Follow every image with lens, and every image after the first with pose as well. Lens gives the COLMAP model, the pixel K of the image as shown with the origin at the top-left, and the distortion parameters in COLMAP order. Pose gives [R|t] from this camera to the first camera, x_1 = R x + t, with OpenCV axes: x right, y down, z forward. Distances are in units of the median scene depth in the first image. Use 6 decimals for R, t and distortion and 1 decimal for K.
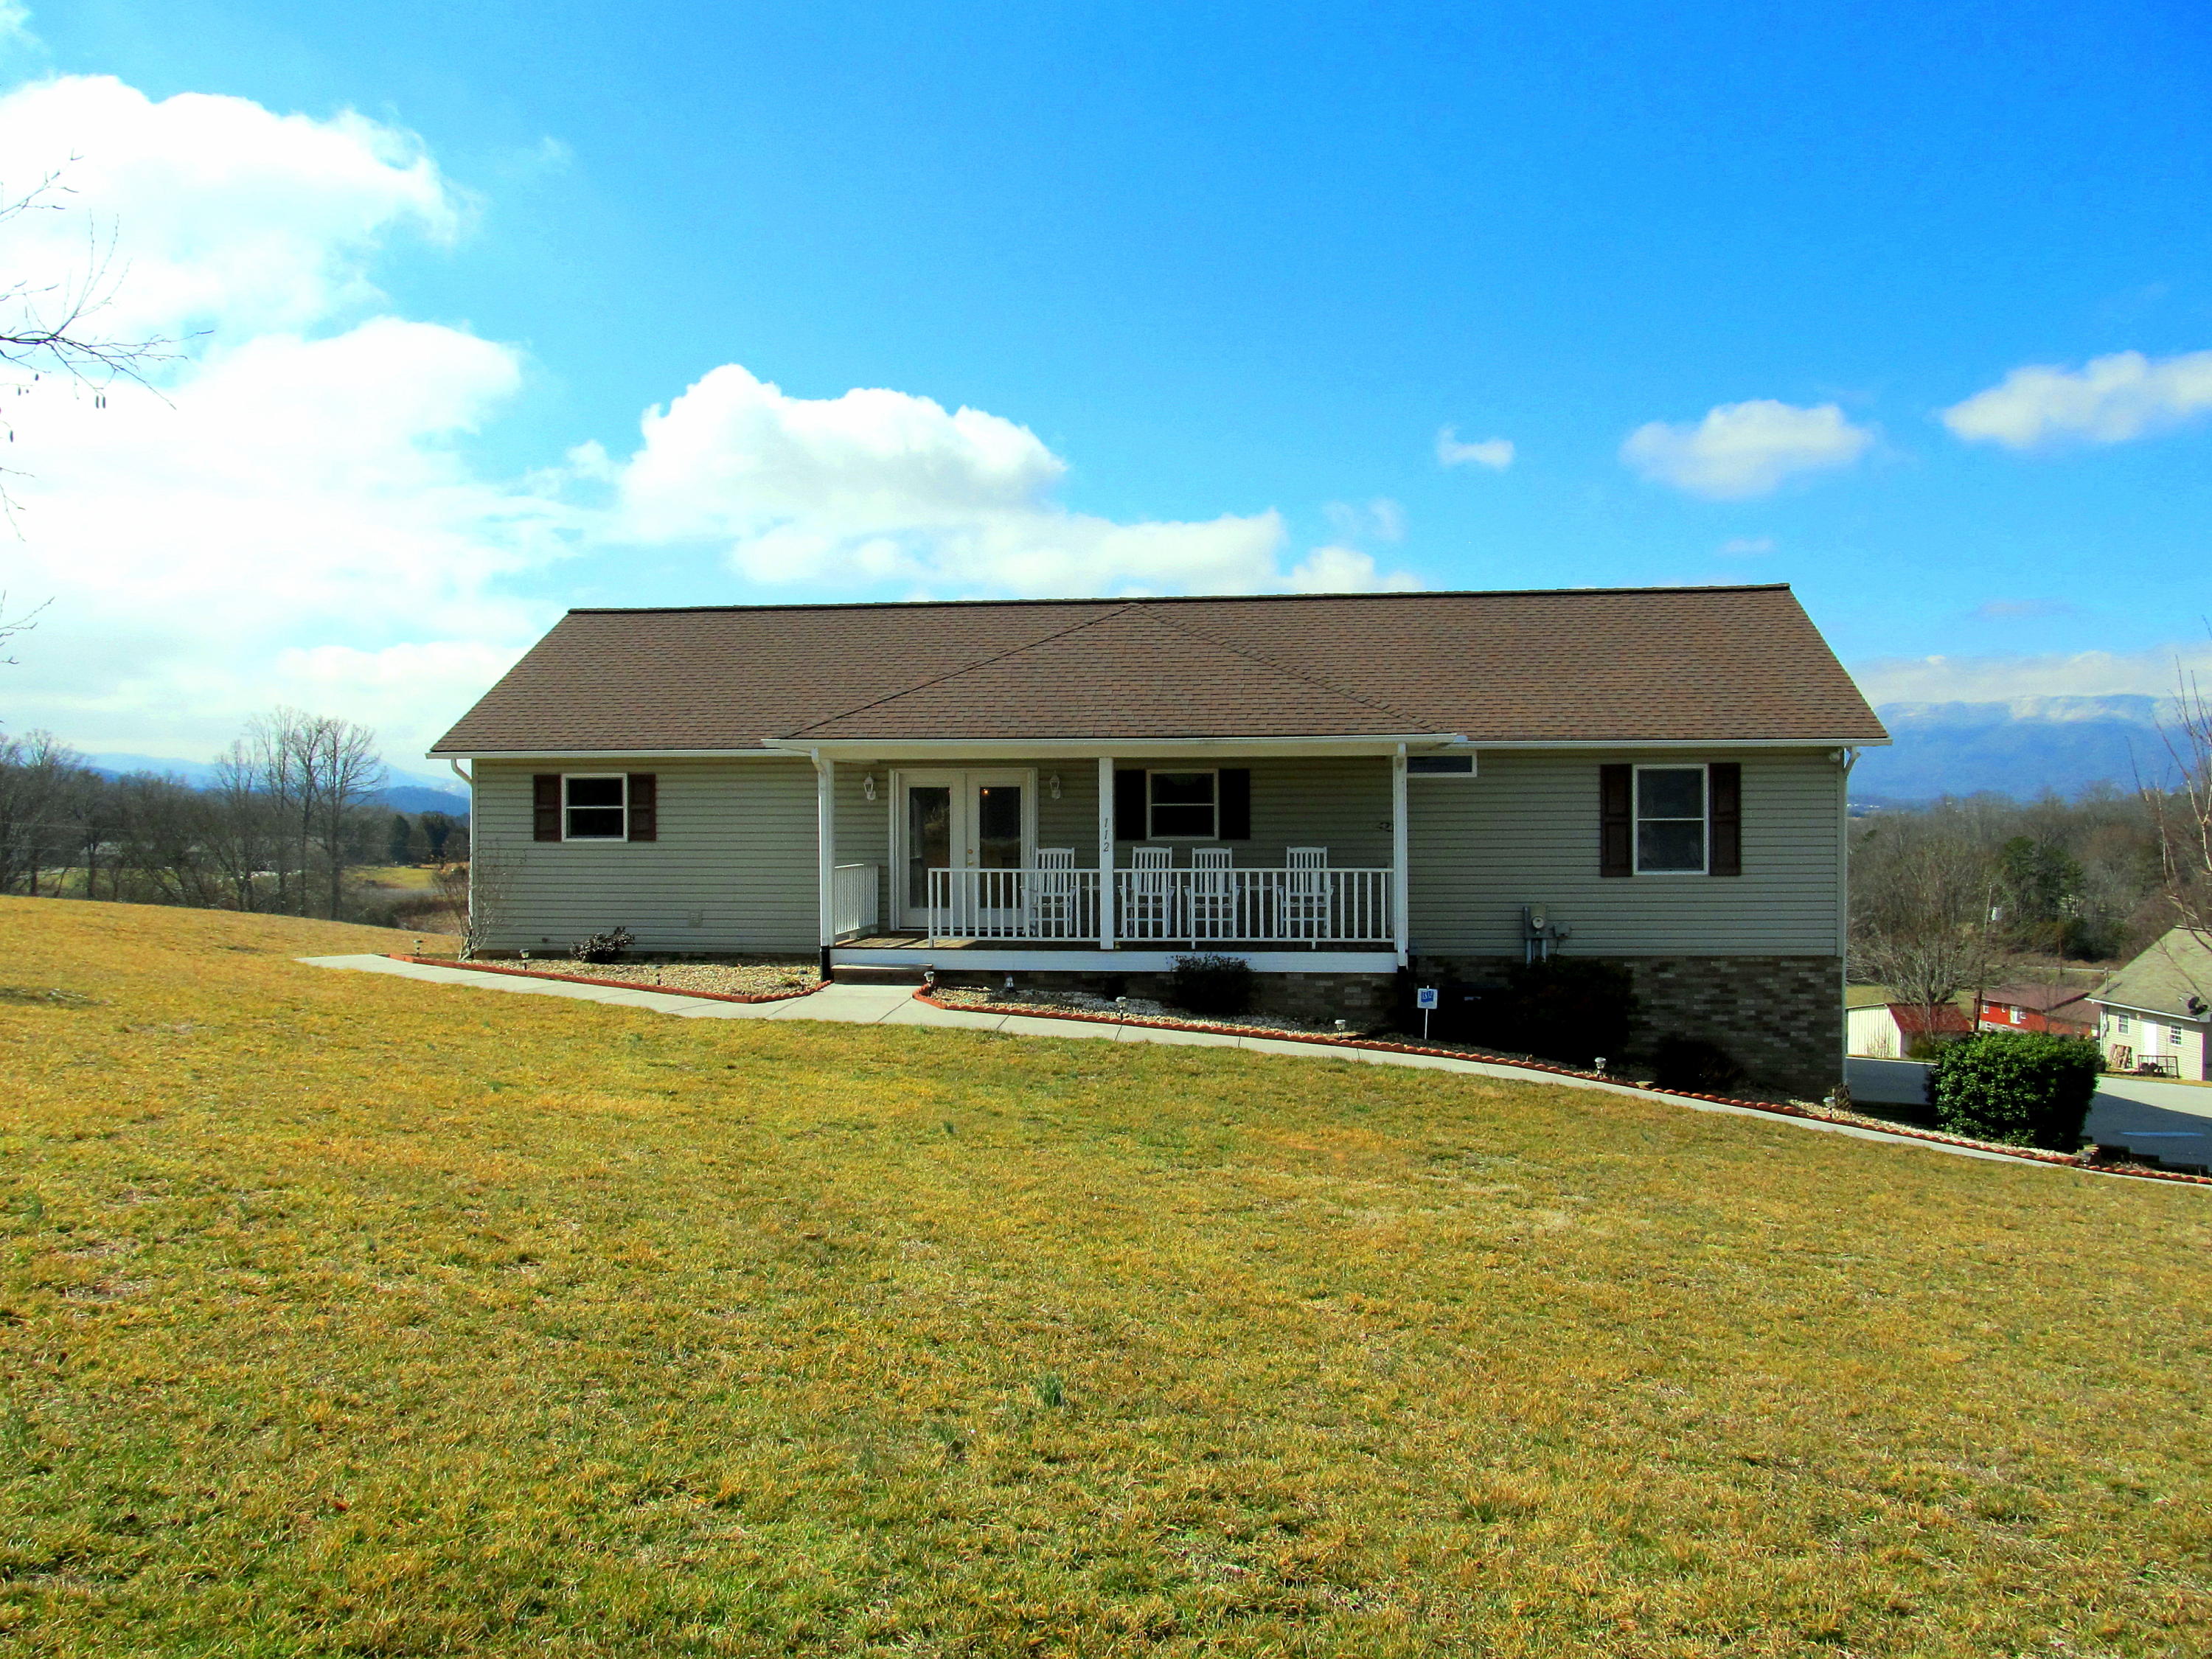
lens RADIAL K [[1838.8, 0, 1089.1], [0, 1838.8, 828.8], [0, 0, 1]] dist [-0.070414, 0.046195]
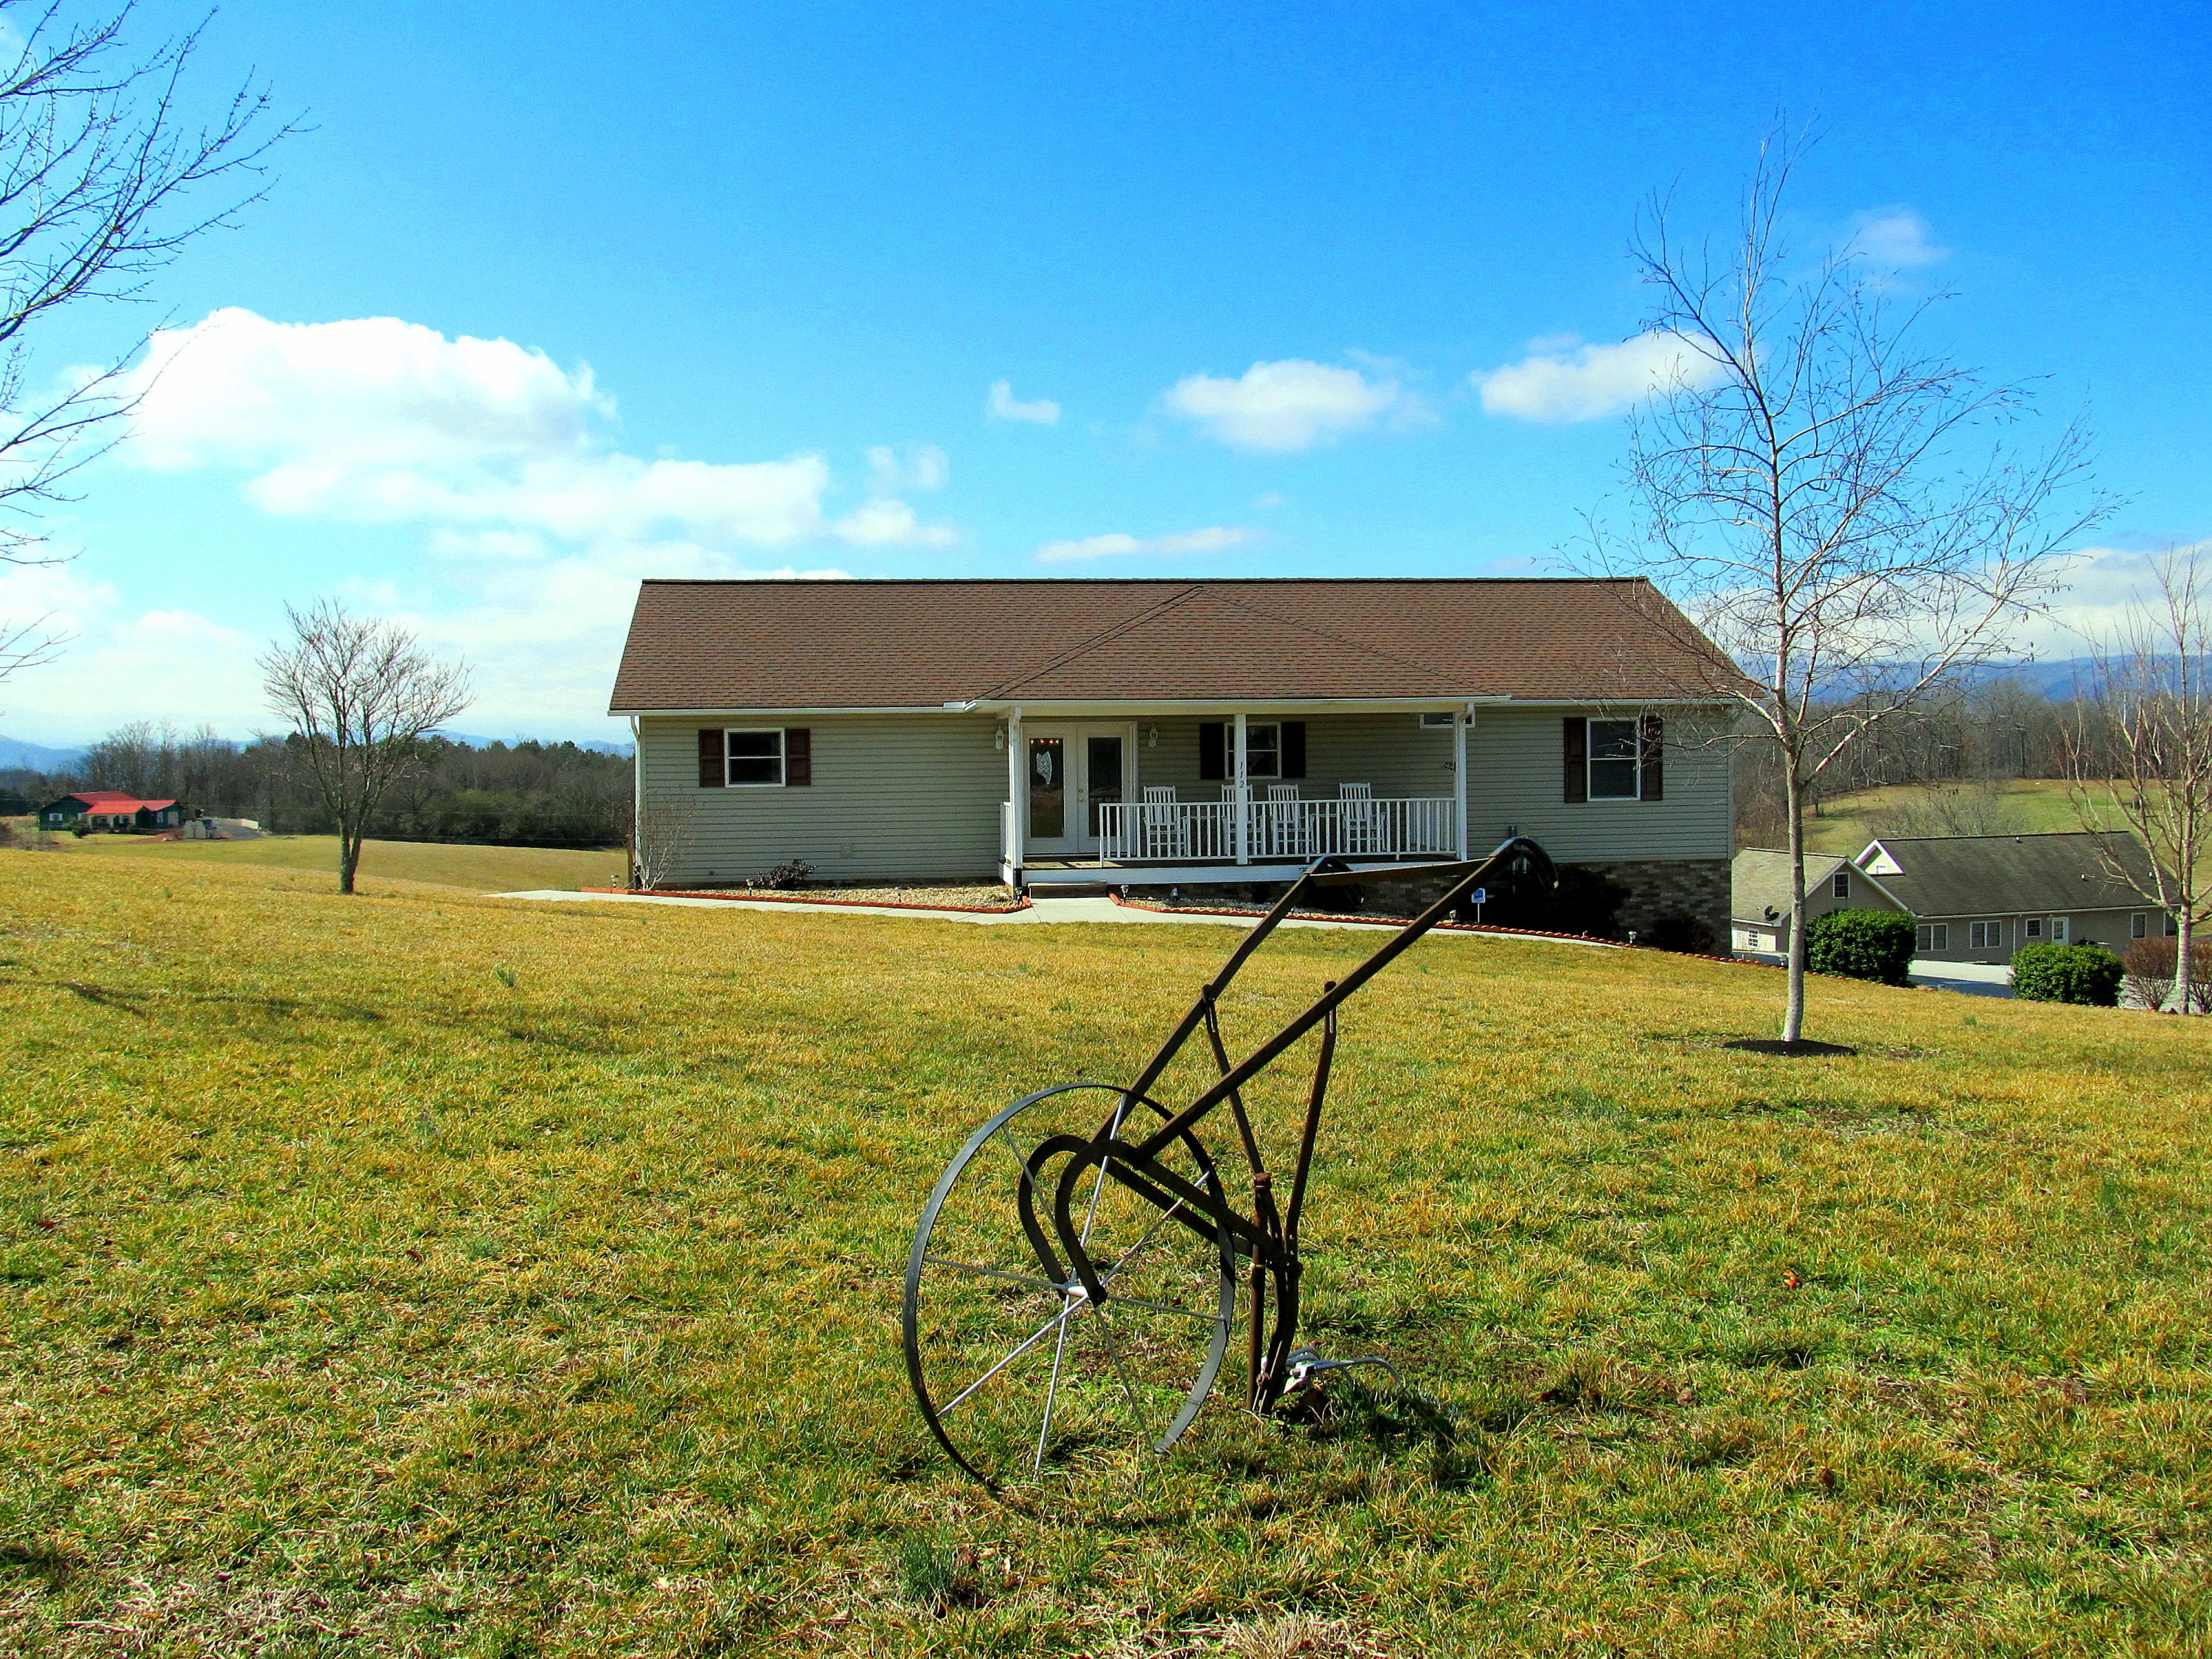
lens RADIAL K [[1838.8, 0, 1089.1], [0, 1838.8, 828.8], [0, 0, 1]] dist [-0.070414, 0.046195]
pose [[0.967886, -0.019168, 0.250658, -0.382999], [0.011735, 0.999447, 0.031114, -0.000186], [-0.251116, -0.027173, 0.967576, -0.191155]]
